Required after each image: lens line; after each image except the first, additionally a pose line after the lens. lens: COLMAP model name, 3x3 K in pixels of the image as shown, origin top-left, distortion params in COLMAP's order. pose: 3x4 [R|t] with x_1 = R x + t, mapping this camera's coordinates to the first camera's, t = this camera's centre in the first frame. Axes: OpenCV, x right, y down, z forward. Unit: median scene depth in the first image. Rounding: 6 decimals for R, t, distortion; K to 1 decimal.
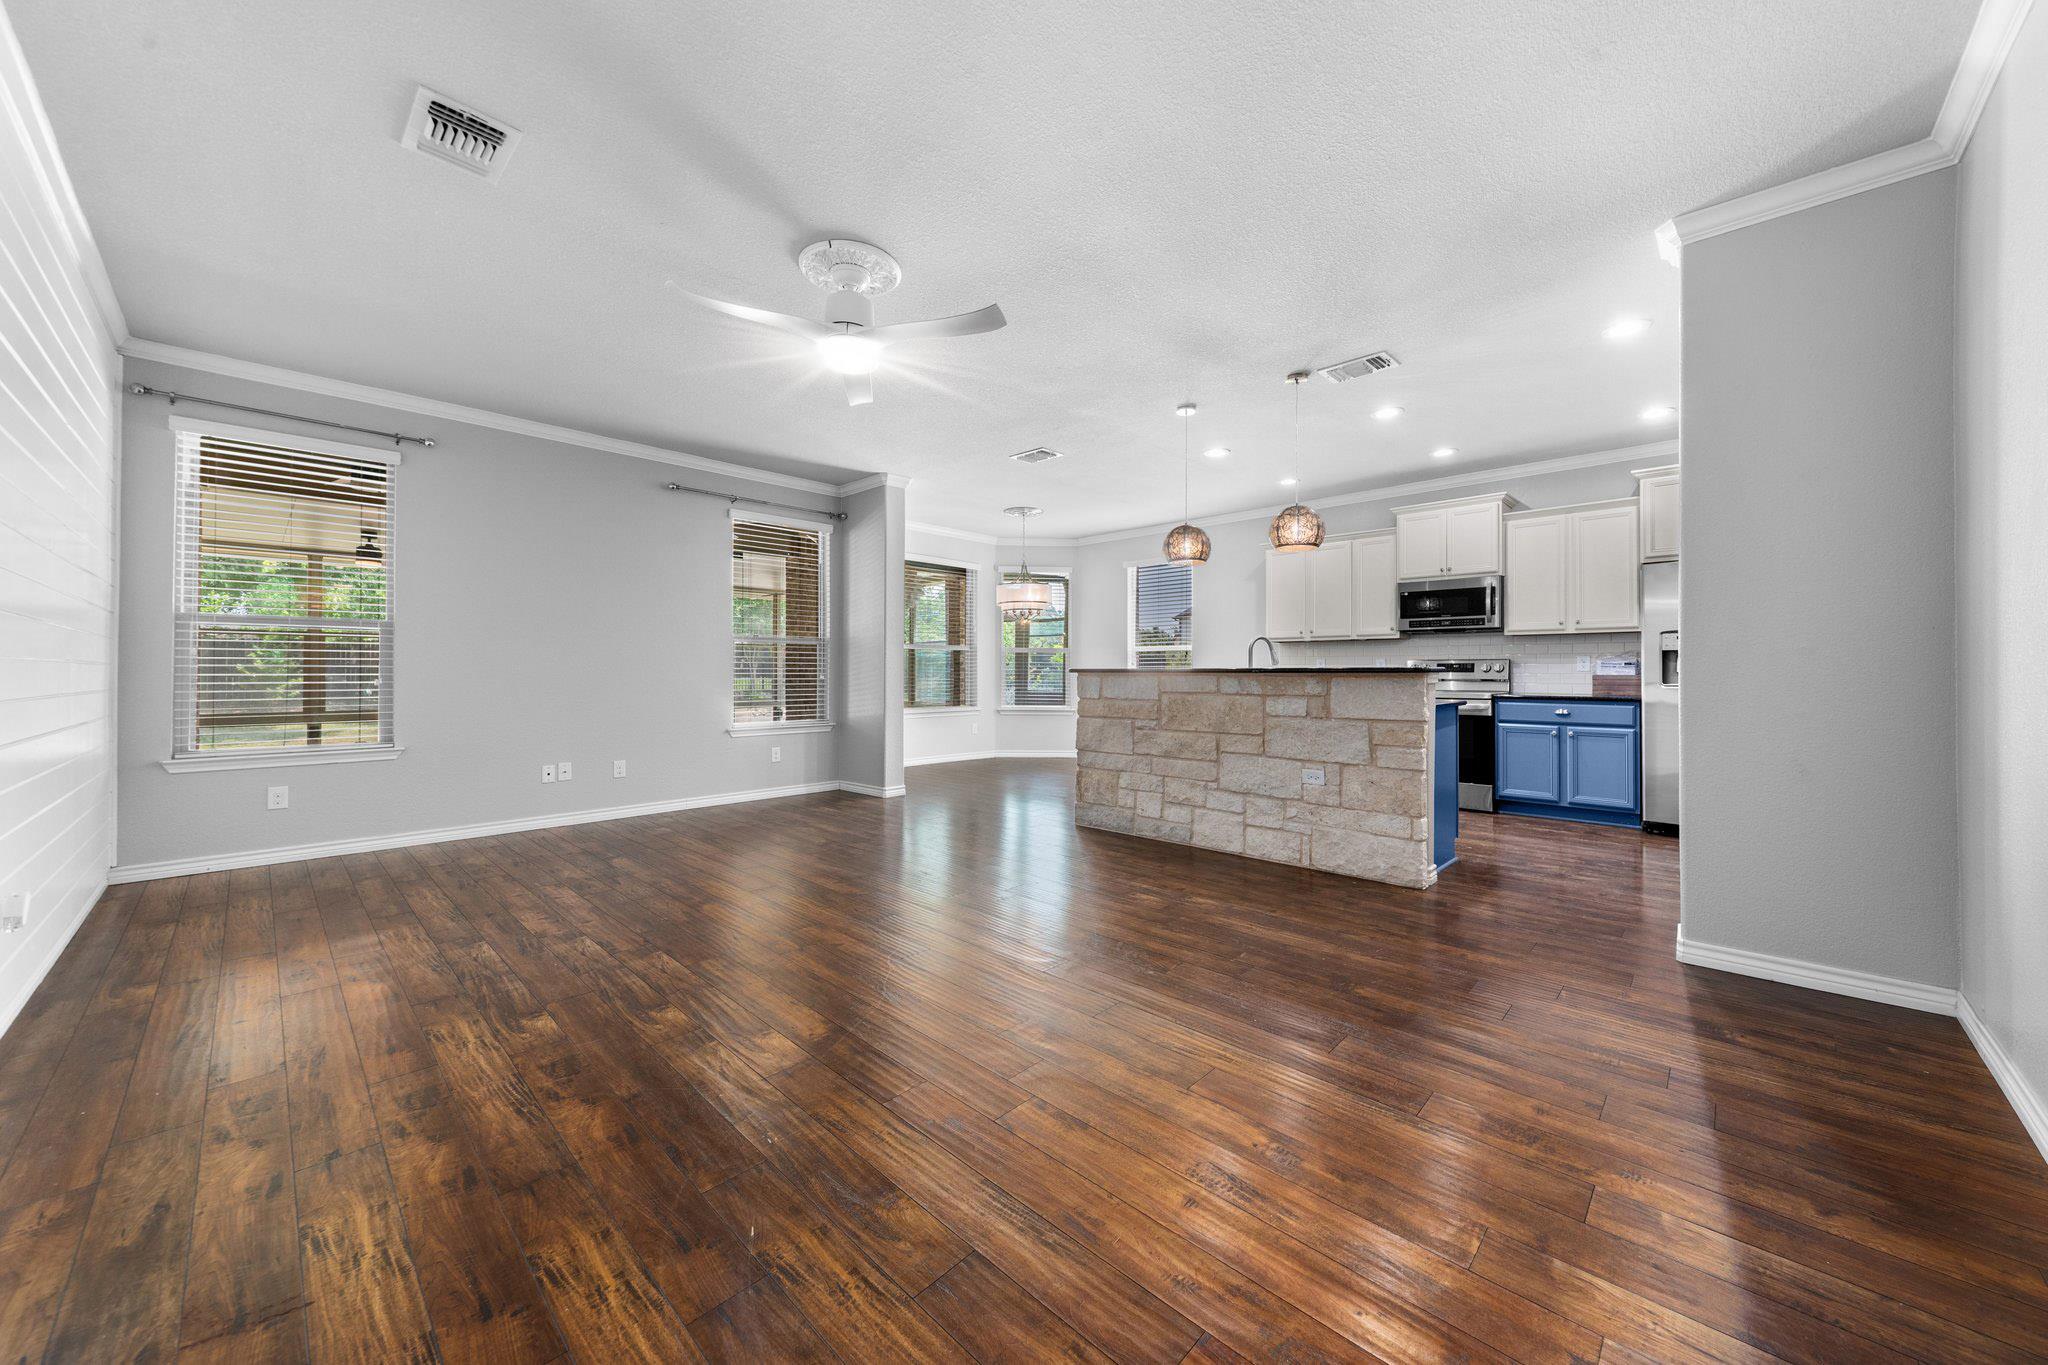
lens RADIAL K [[735.7, 0, 1019.7], [0, 735.7, 665.6], [0, 0, 1]] dist [-0.001641, -0.000686]
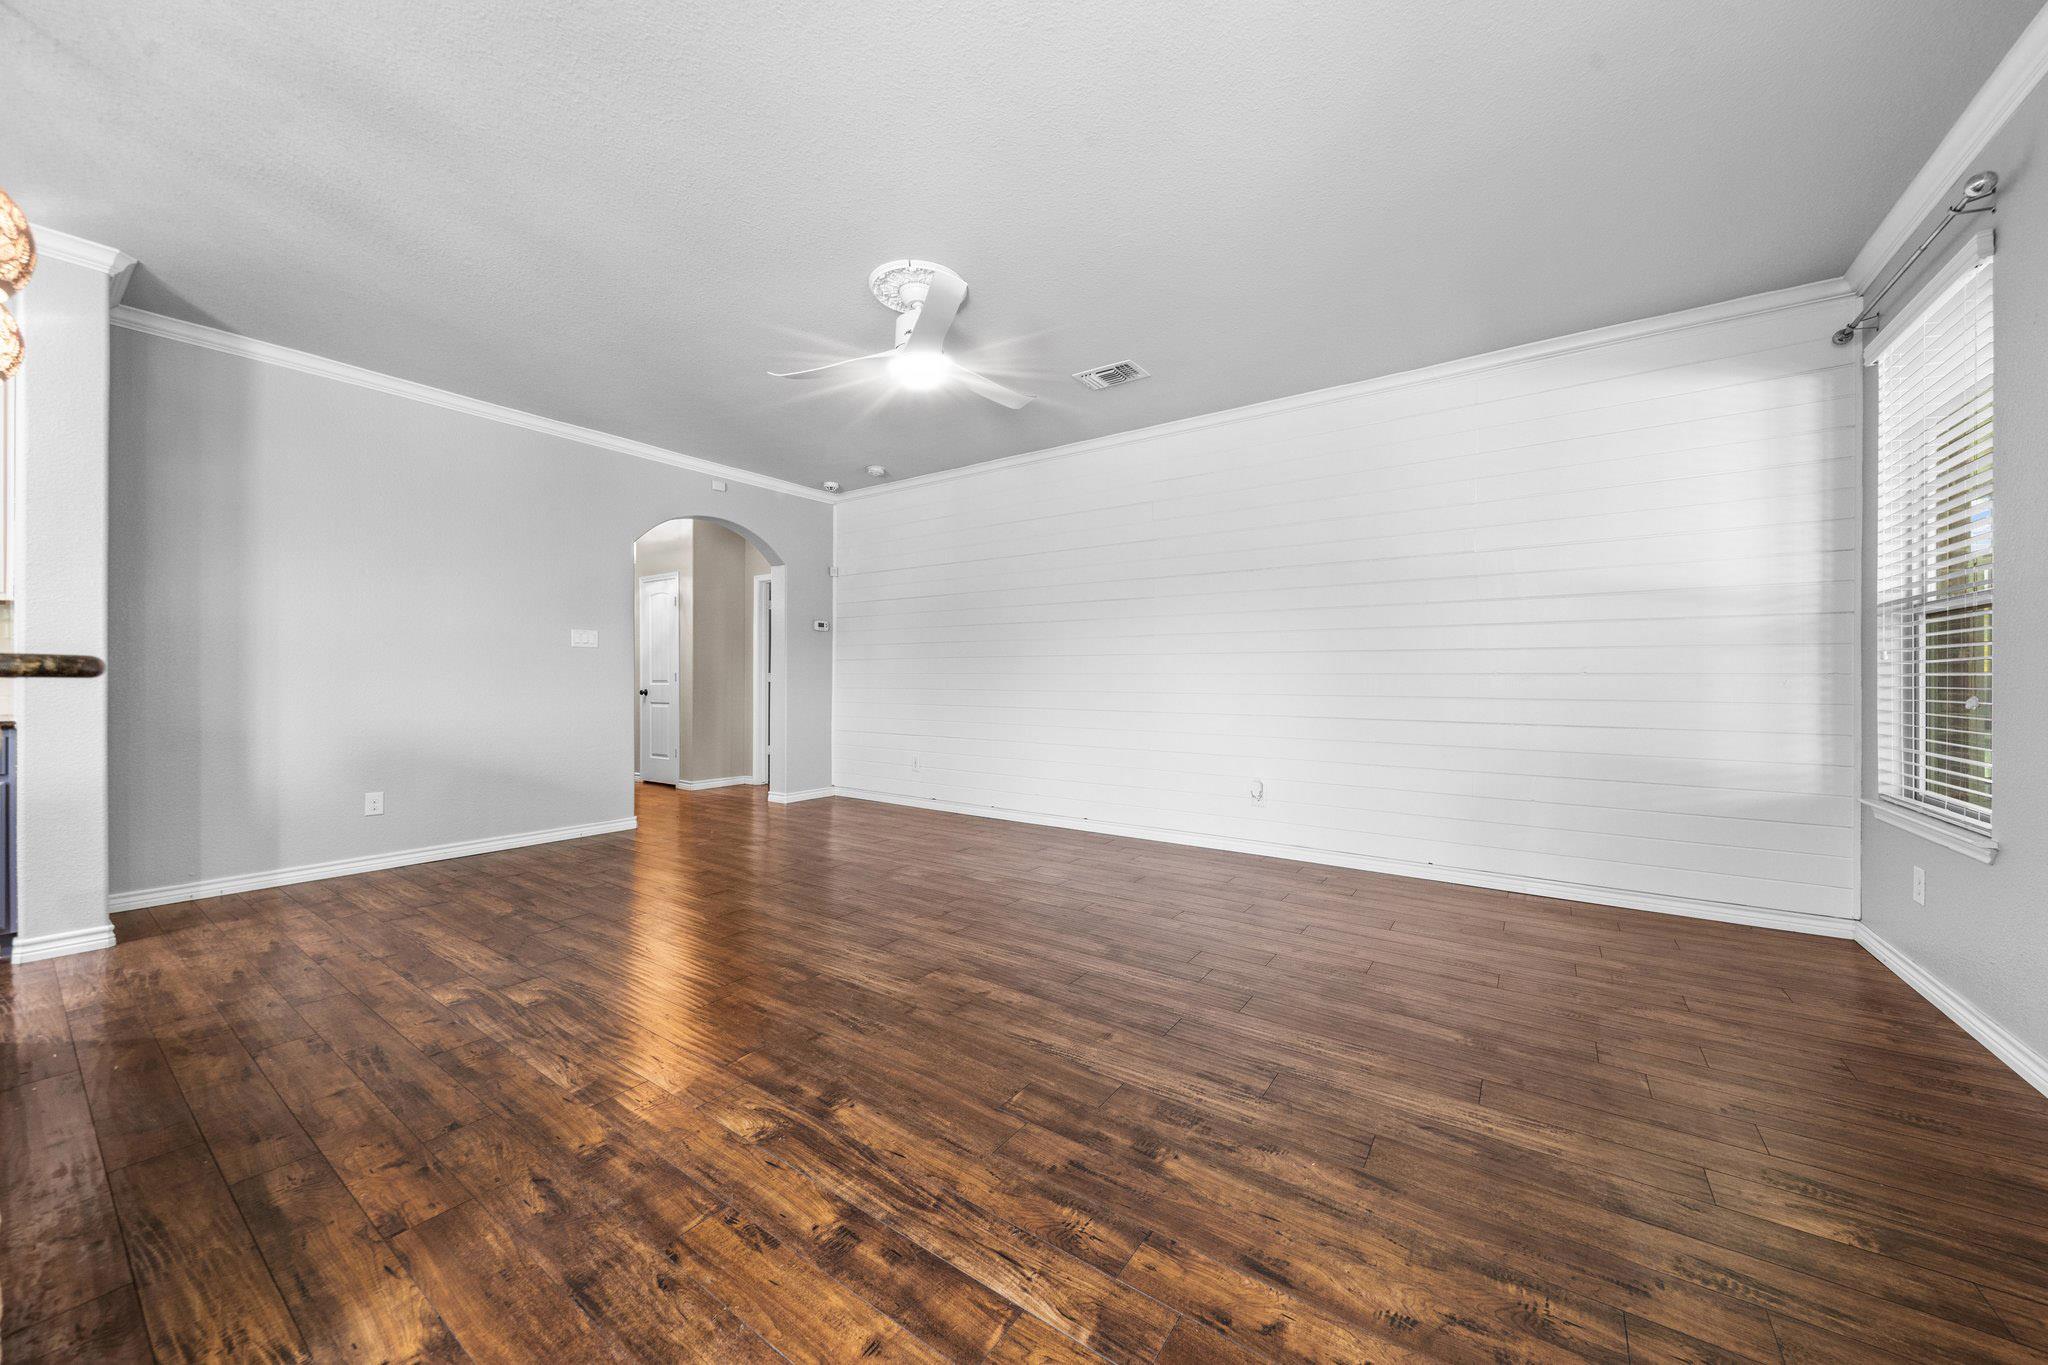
lens RADIAL K [[735.7, 0, 1025.9], [0, 735.7, 682.8], [0, 0, 1]] dist [-0.001641, -0.000686]
pose [[-0.988165, -0.004941, -0.153315, -0.155265], [-0.004734, 0.999987, -0.001720, 0.010335], [0.153322, -0.000974, -0.988176, 1.415532]]
